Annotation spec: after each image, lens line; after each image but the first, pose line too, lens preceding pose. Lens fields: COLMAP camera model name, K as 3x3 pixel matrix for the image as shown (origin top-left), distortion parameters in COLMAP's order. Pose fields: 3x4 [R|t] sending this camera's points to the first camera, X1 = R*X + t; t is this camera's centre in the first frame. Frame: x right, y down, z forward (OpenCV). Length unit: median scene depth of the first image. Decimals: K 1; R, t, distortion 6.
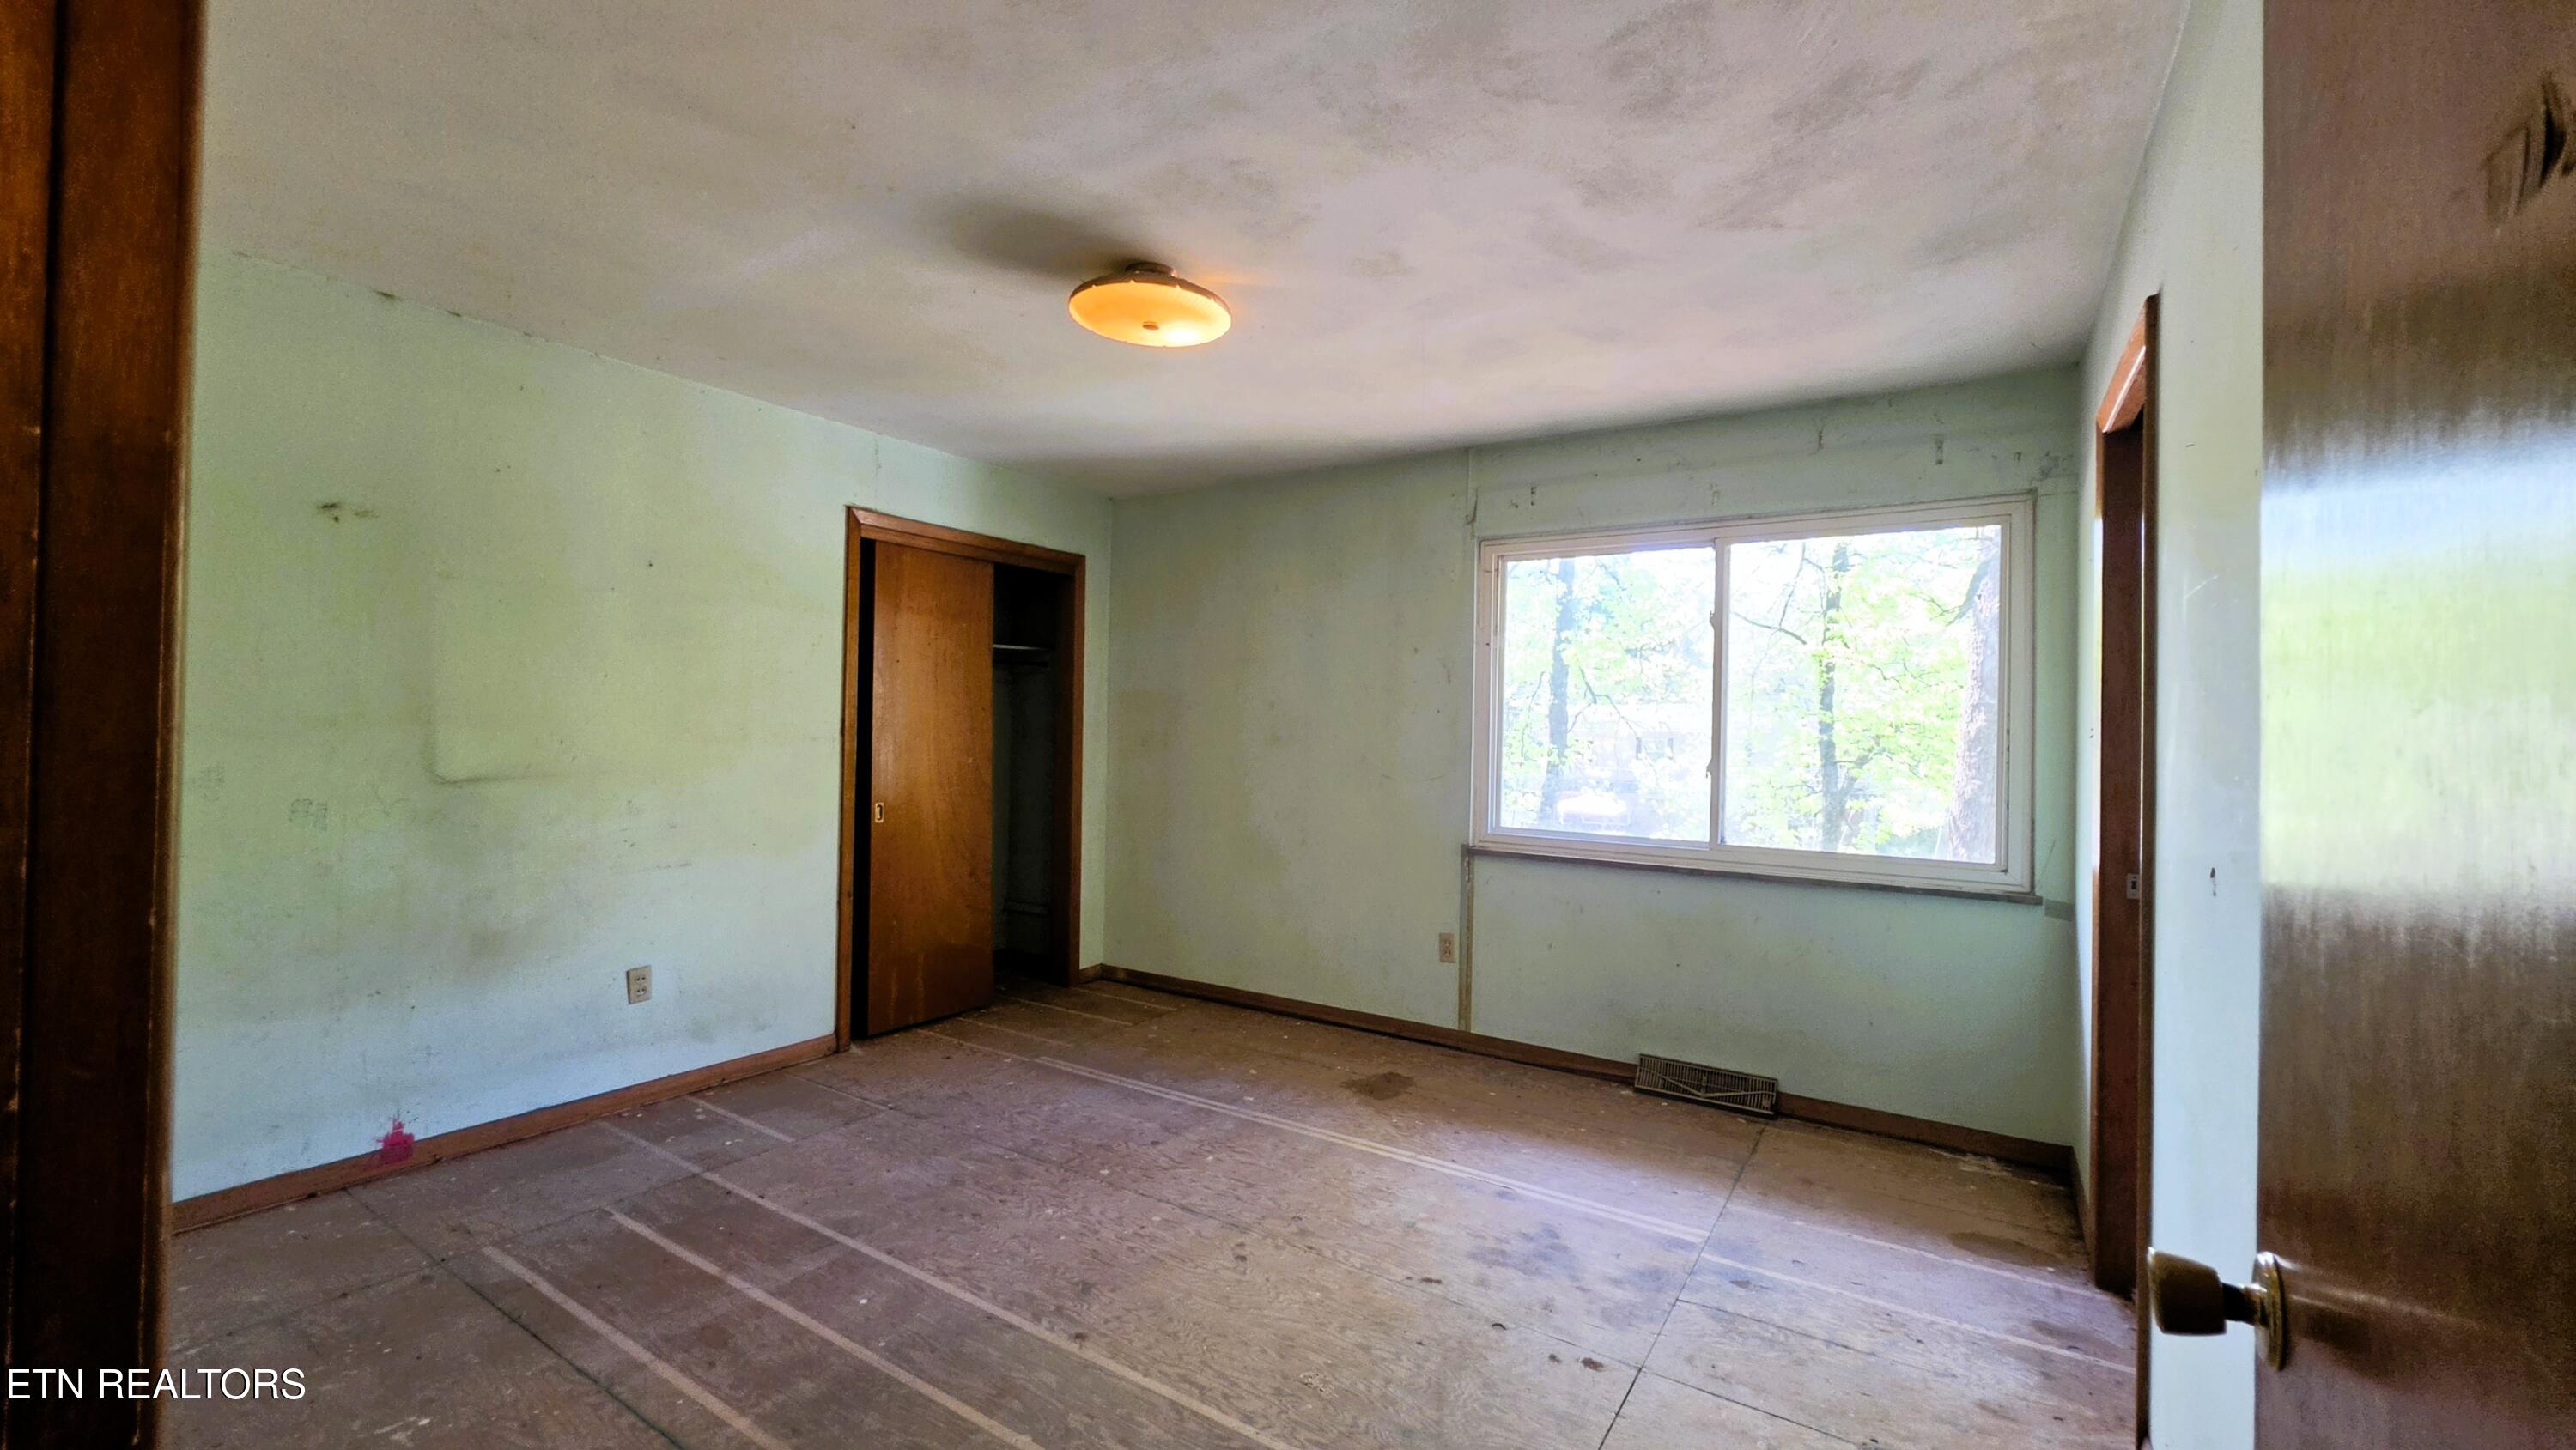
lens RADIAL K [[1032.9, 0, 1293.3], [0, 1032.9, 738.5], [0, 0, 1]] dist [-0.003426, -0.000387]
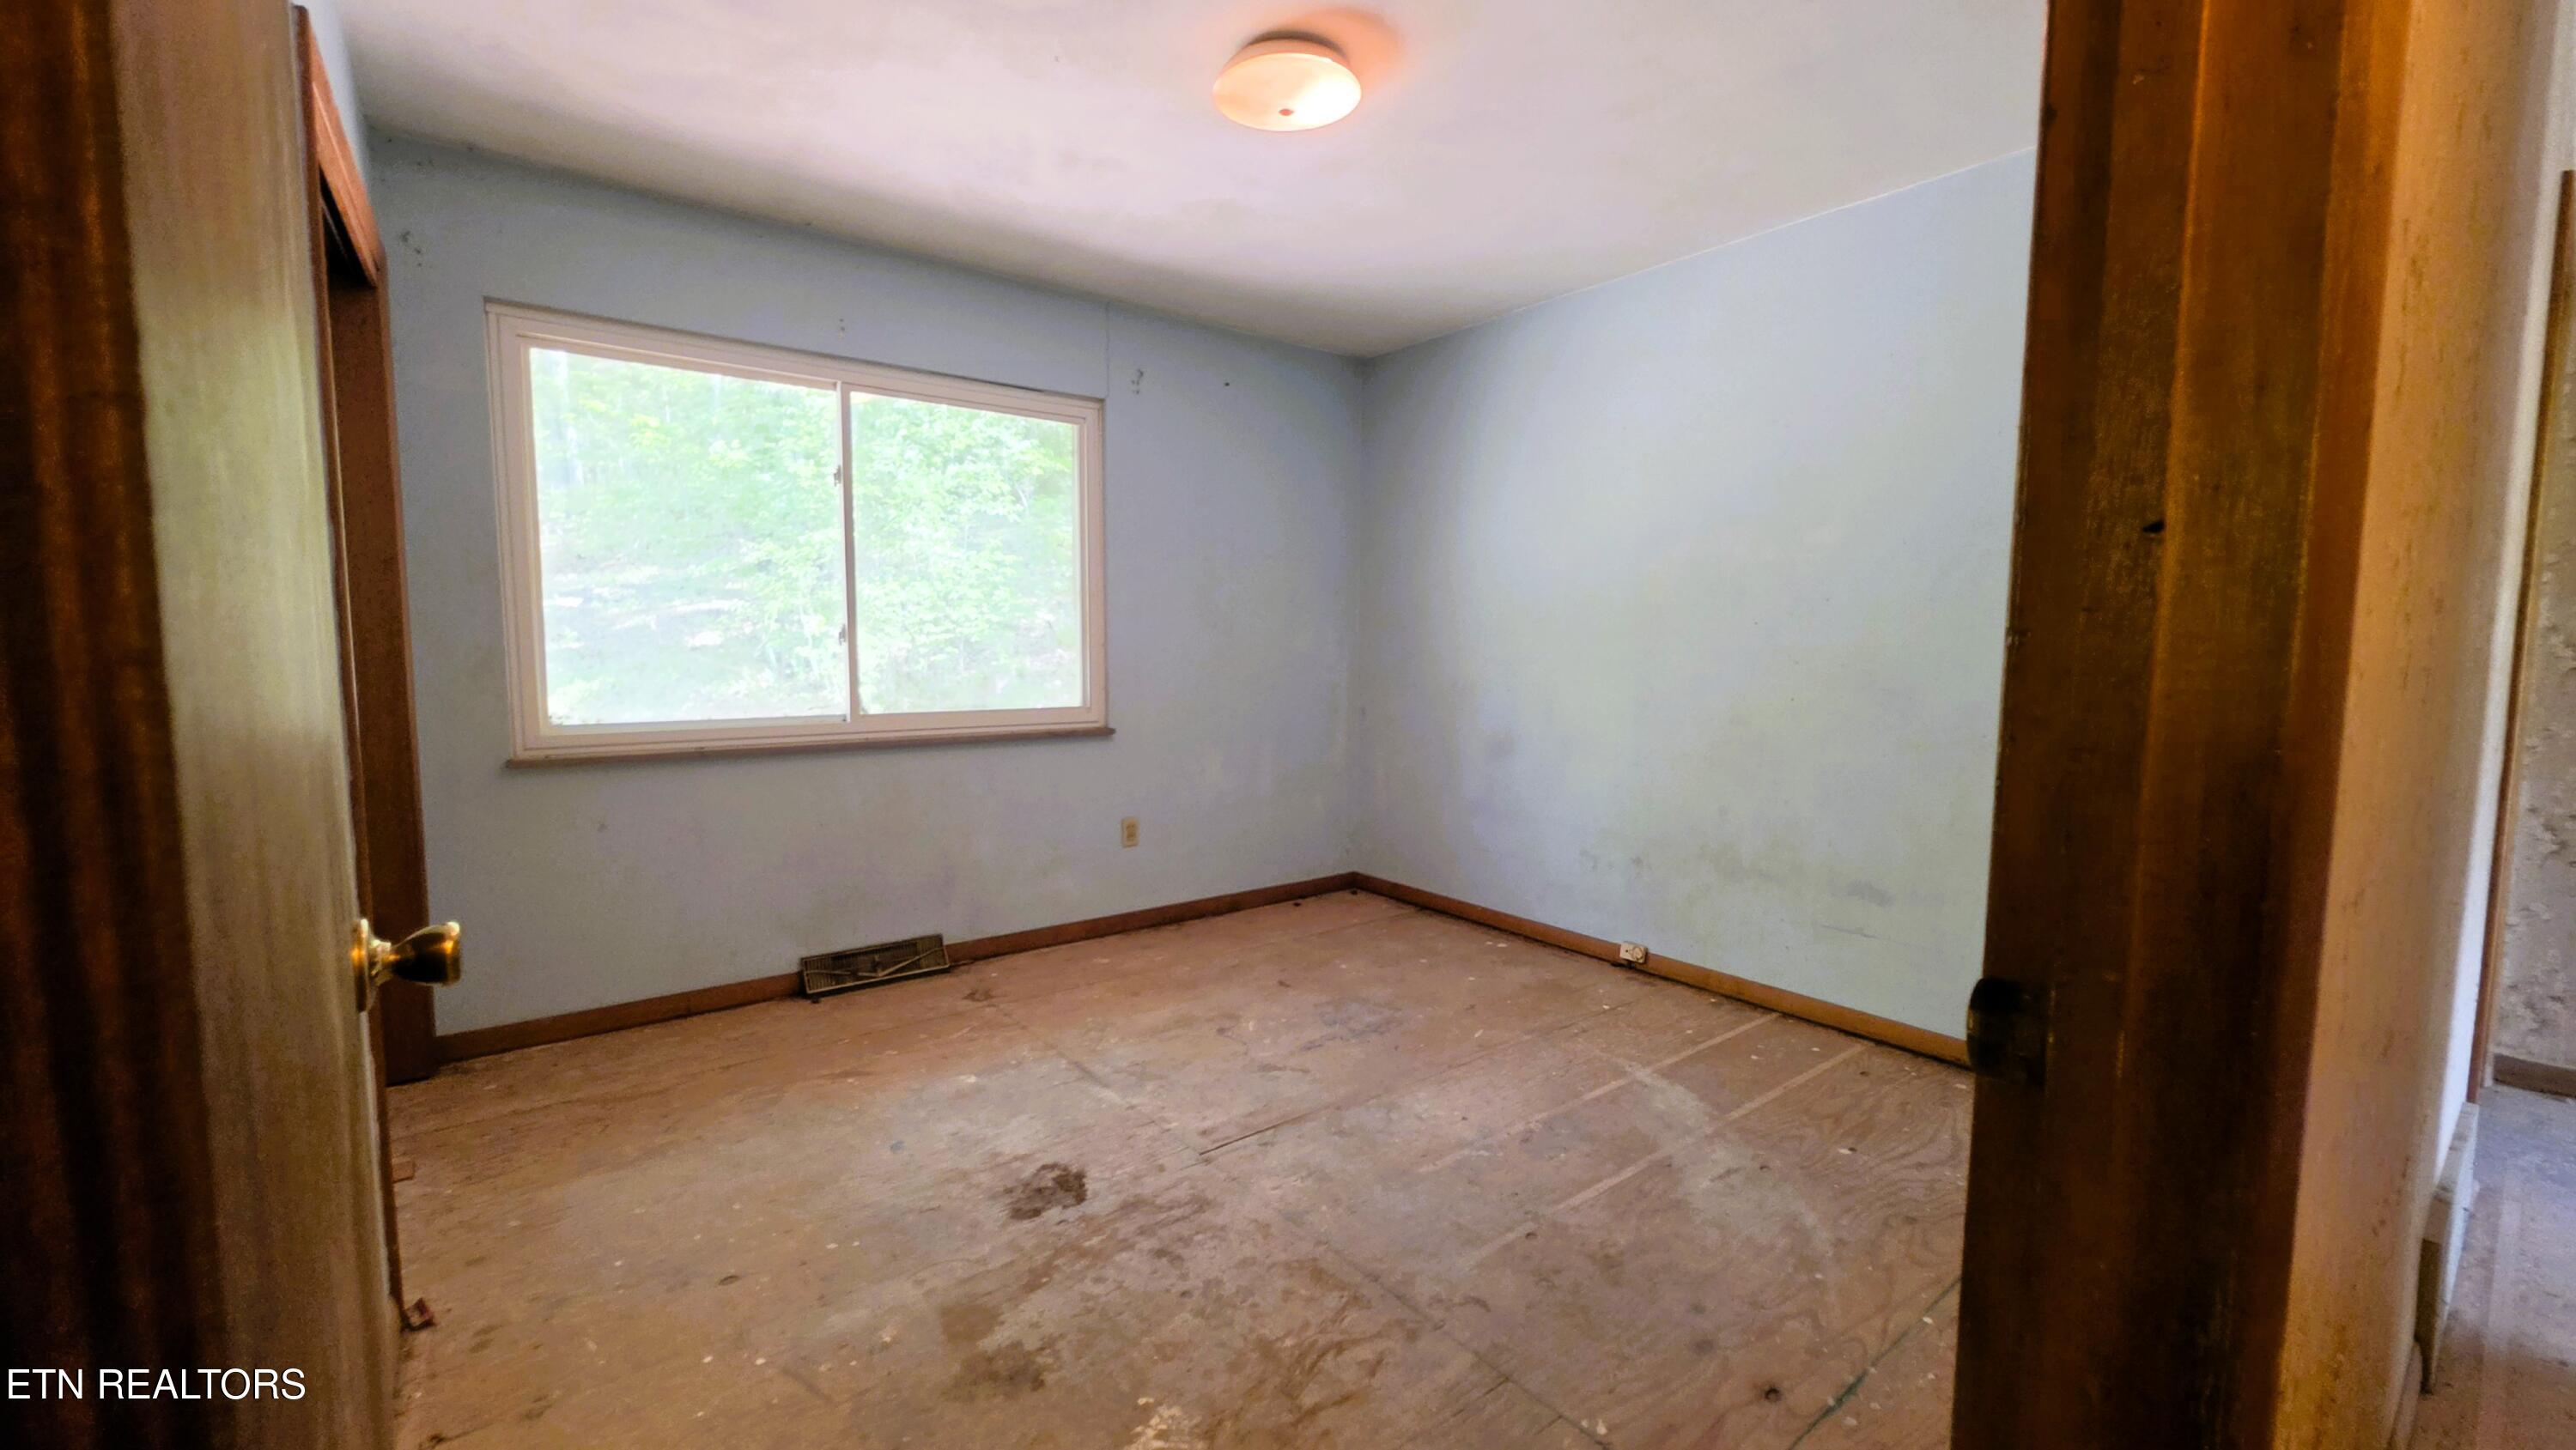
lens RADIAL K [[1028.8, 0, 1293.6], [0, 1028.8, 727.7], [0, 0, 1]] dist [-0.002962, 0.000008]
pose [[0.324723, -0.104336, 0.940037, -0.392373], [0.007786, 0.994158, 0.107653, 0.017715], [-0.945777, -0.027639, 0.323638, 0.364969]]
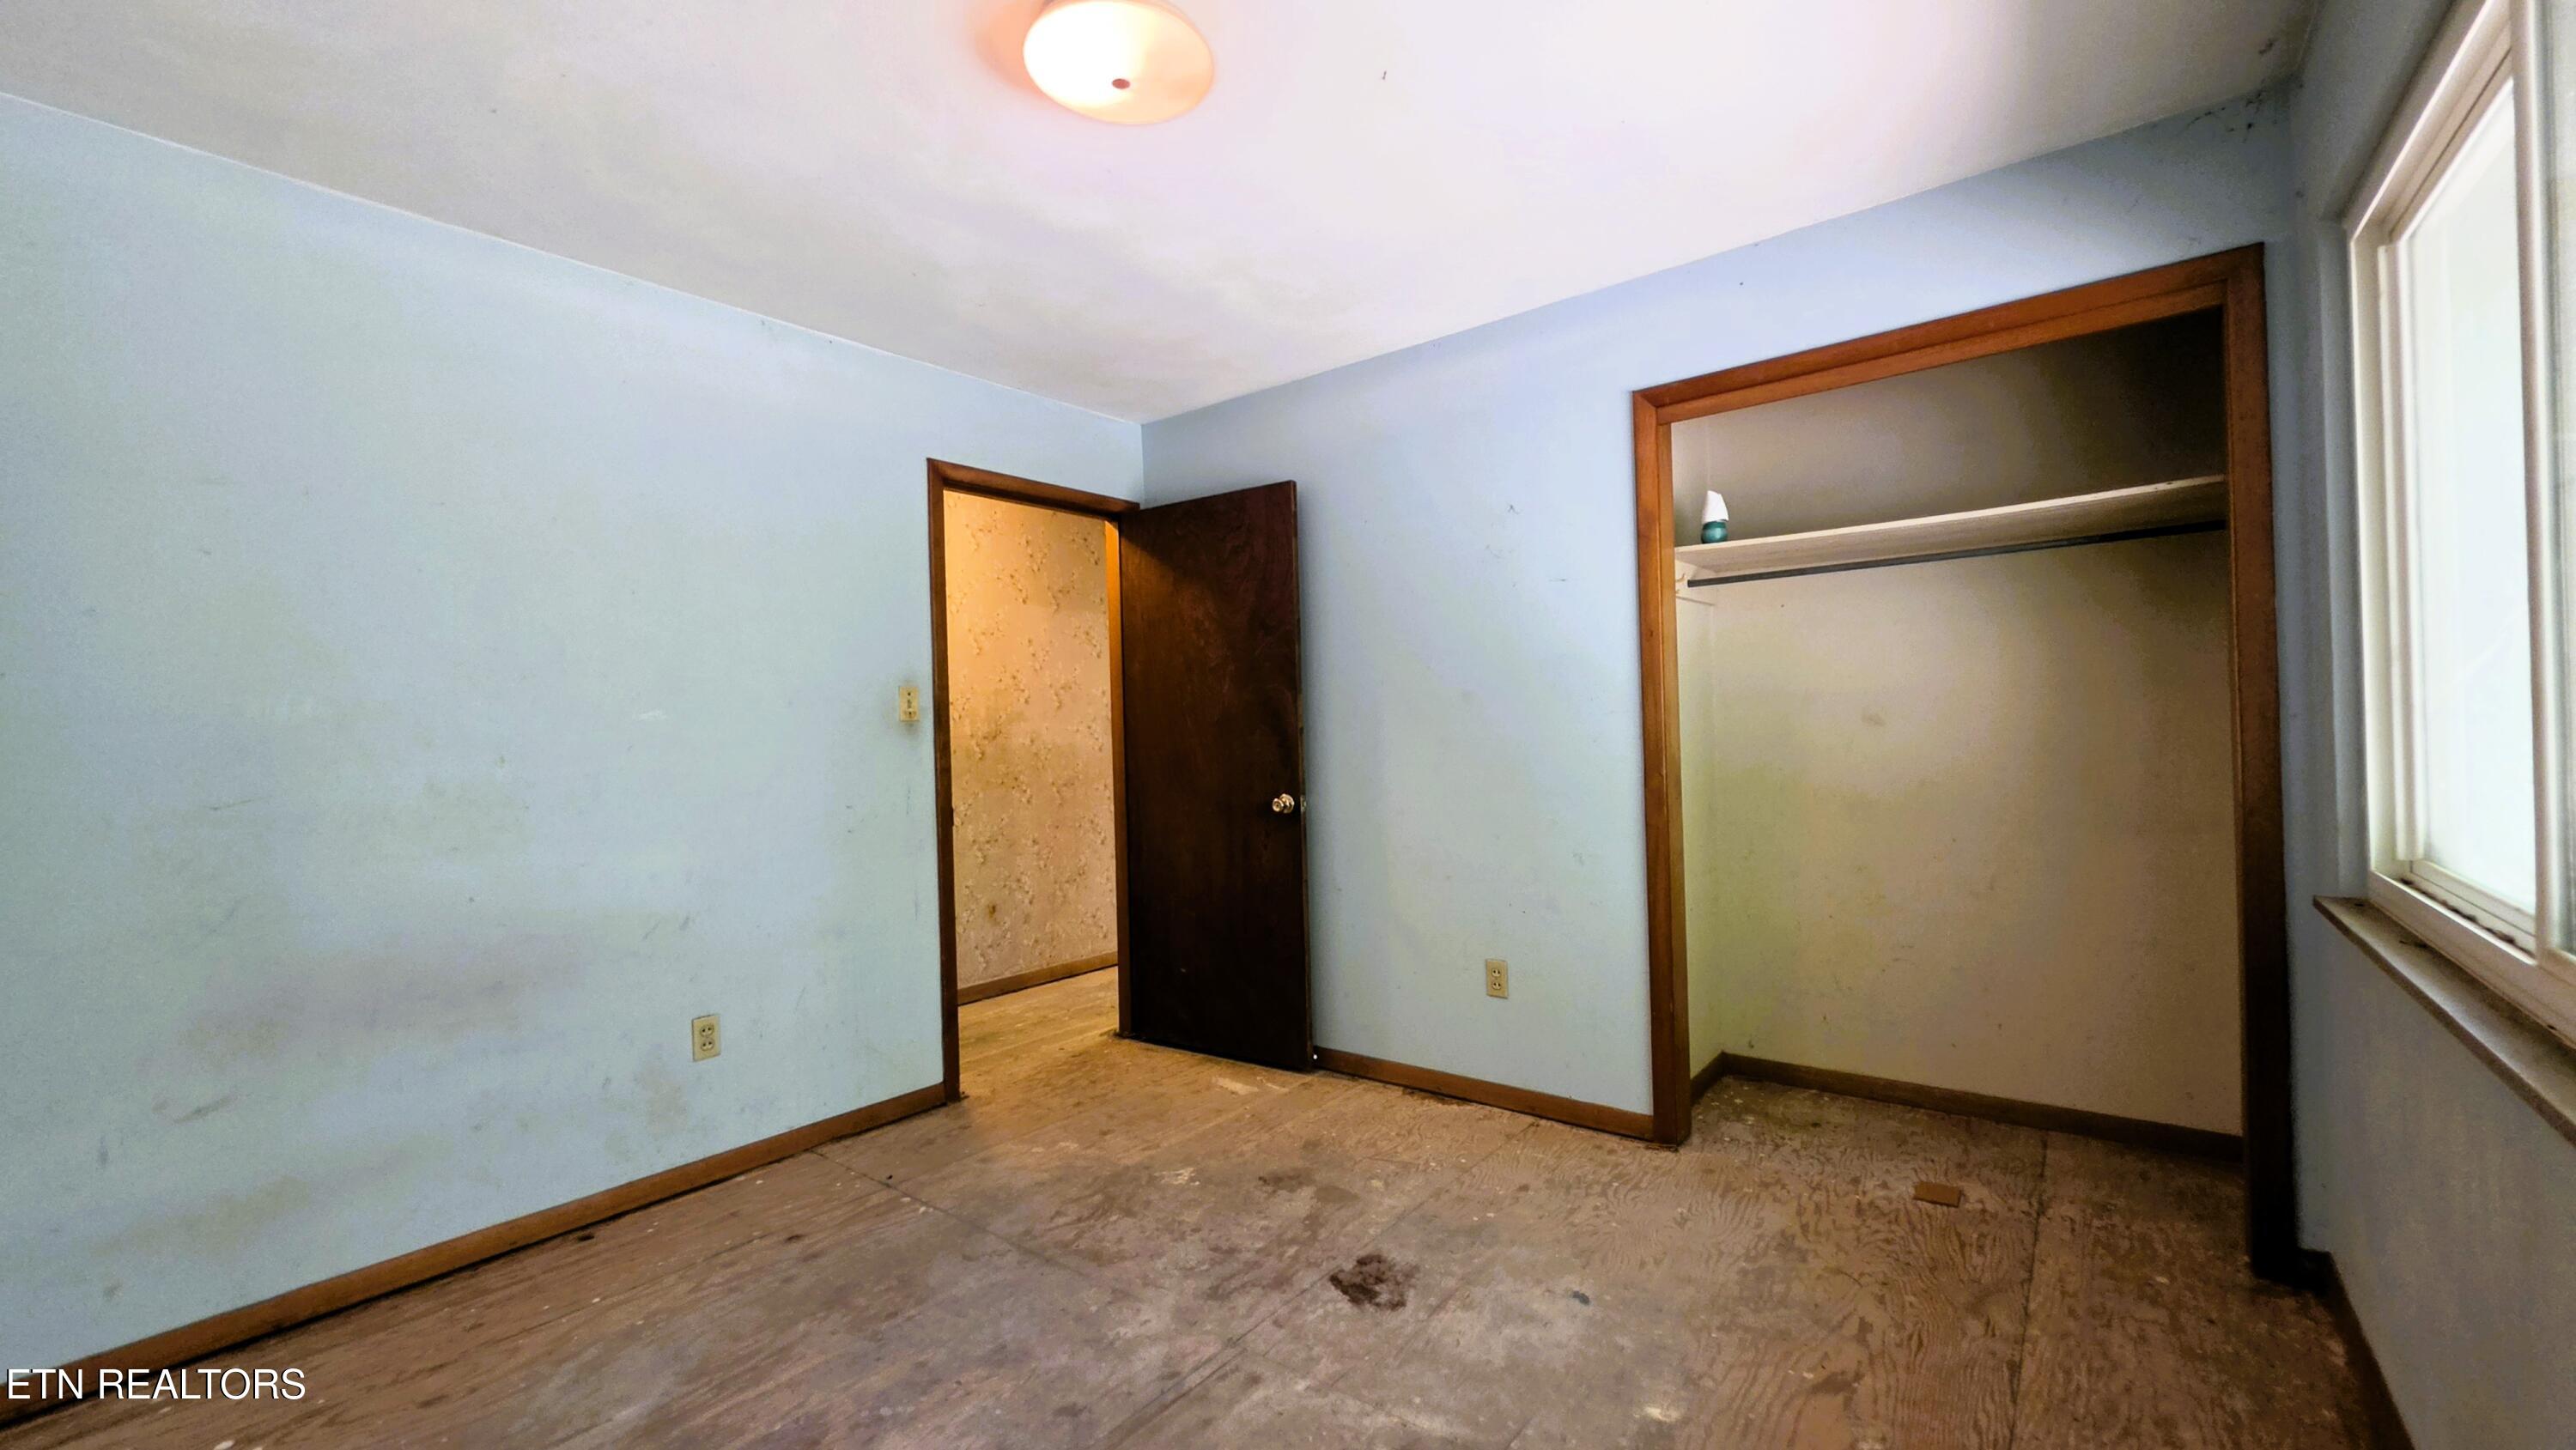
lens RADIAL K [[1028.8, 0, 1293.6], [0, 1028.8, 727.7], [0, 0, 1]] dist [-0.002962, 0.000008]
pose [[-0.088607, -0.022646, -0.995809, 0.854557], [0.019759, 0.999505, -0.024488, 0.040183], [0.995871, -0.021846, -0.088116, 0.745406]]
